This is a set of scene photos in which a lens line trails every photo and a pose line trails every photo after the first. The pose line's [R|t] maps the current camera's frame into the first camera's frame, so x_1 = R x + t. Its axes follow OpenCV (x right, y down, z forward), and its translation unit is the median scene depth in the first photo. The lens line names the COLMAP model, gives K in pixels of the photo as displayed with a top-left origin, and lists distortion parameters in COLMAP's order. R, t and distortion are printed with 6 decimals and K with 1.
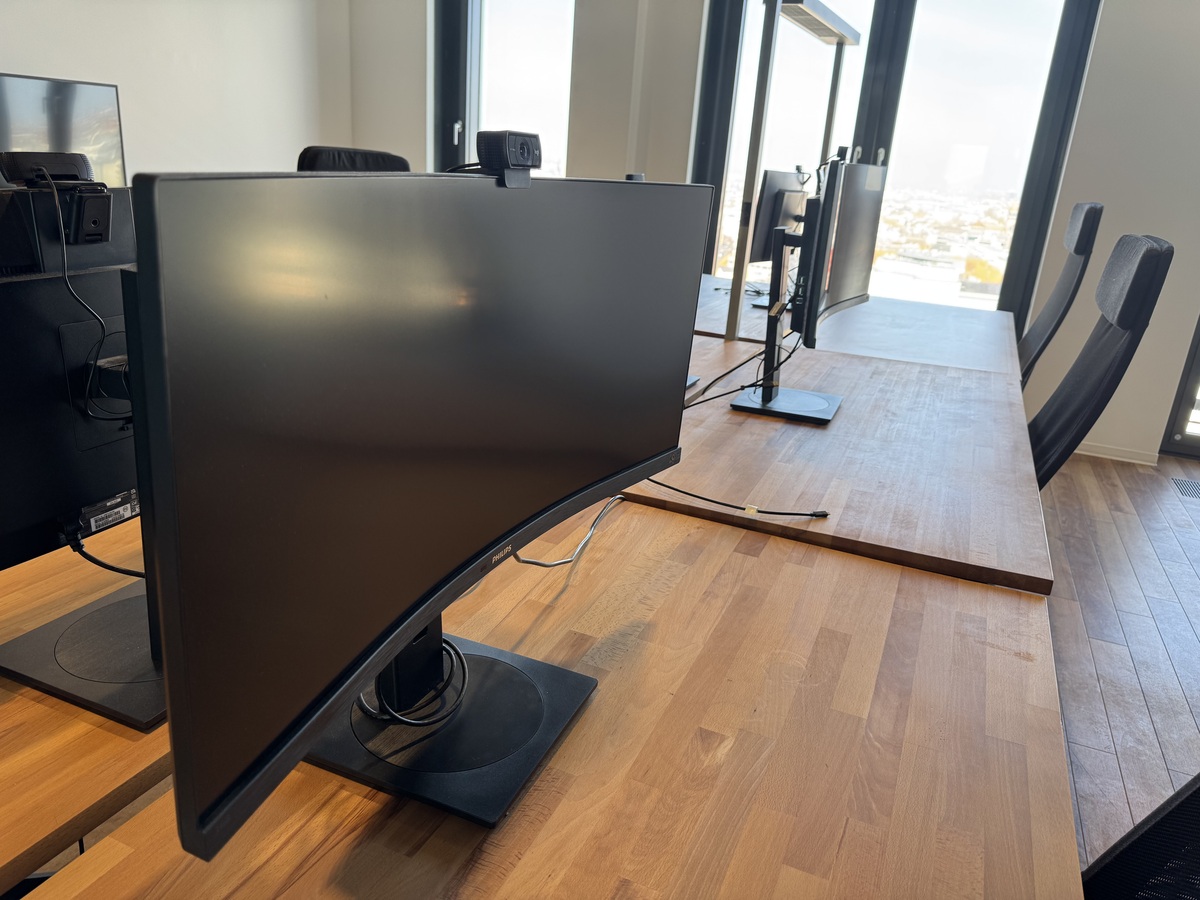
lens RADIAL K [[851.0, 0, 602.9], [0, 851.0, 440.7], [0, 0, 1]] dist [0.037166, -0.006623]
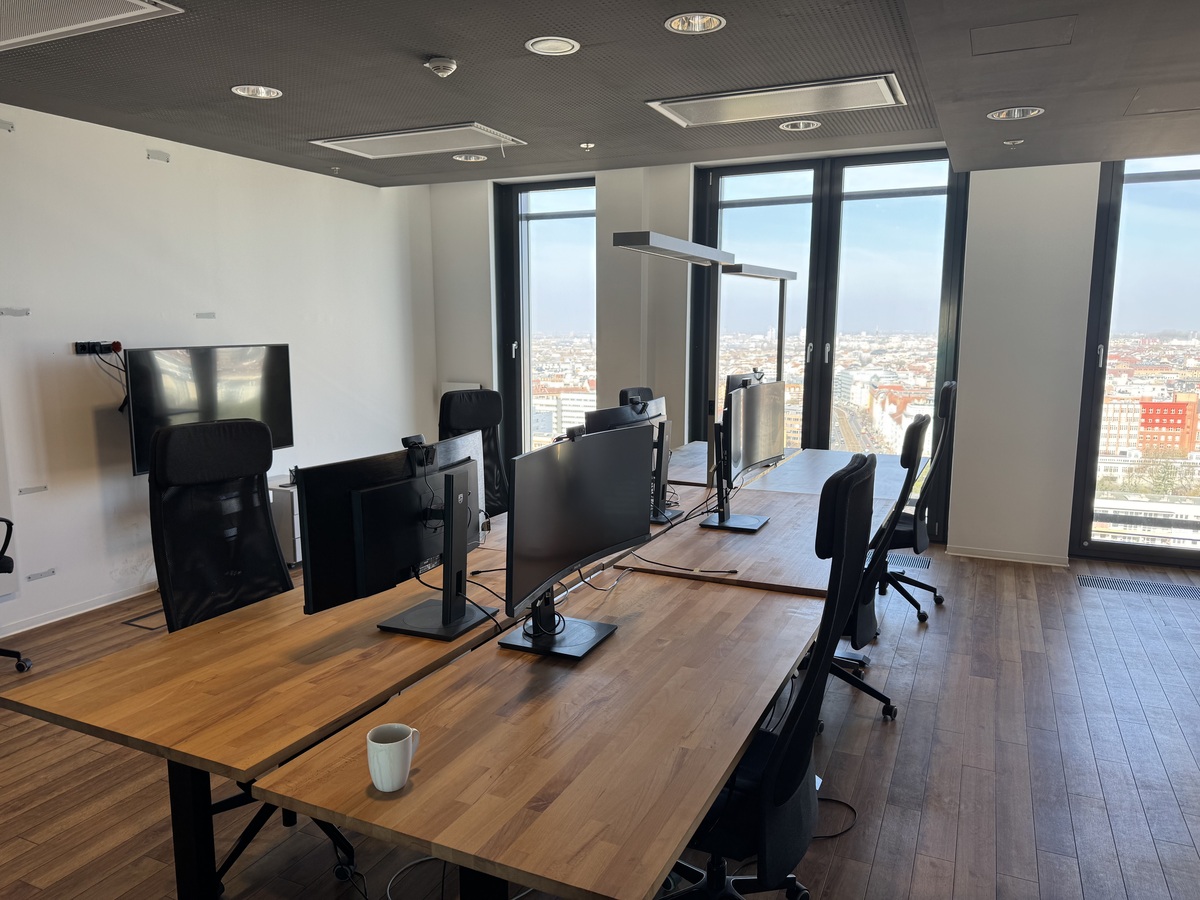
lens RADIAL K [[851.0, 0, 599.9], [0, 851.0, 449.0], [0, 0, 1]] dist [0.037166, -0.006623]
pose [[0.996675, -0.065515, -0.048436, 0.052569], [0.055826, 0.982133, -0.179716, 0.120719], [0.059345, 0.176415, 0.982525, -0.824335]]
